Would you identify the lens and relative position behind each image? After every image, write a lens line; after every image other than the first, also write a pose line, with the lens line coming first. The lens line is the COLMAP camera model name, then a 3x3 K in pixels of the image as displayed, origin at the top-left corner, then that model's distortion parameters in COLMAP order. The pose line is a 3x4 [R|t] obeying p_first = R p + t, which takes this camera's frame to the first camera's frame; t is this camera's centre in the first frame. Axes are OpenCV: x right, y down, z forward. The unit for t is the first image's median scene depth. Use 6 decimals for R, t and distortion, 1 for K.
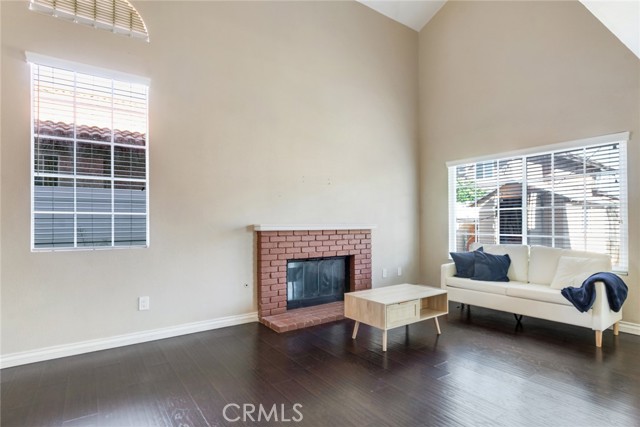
lens RADIAL K [[343.9, 0, 325.5], [0, 343.9, 221.3], [0, 0, 1]] dist [0.000015, 0.000208]
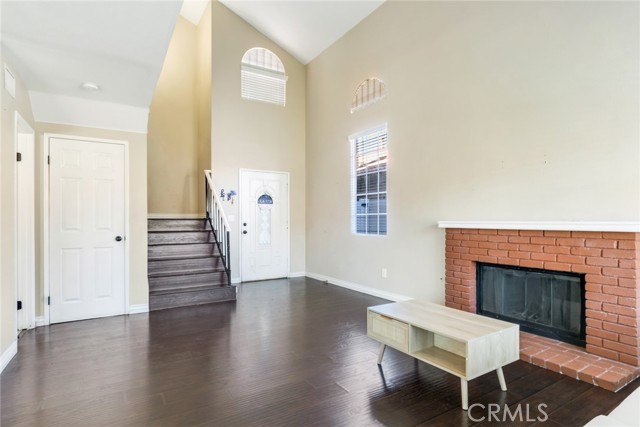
lens RADIAL K [[343.9, 0, 325.5], [0, 343.9, 221.3], [0, 0, 1]] dist [0.000015, 0.000208]
pose [[-0.065263, 0.004690, -0.997857, 0.862910], [0.007654, 0.999962, 0.004199, 0.001700], [0.997839, -0.007364, -0.065296, 0.720225]]
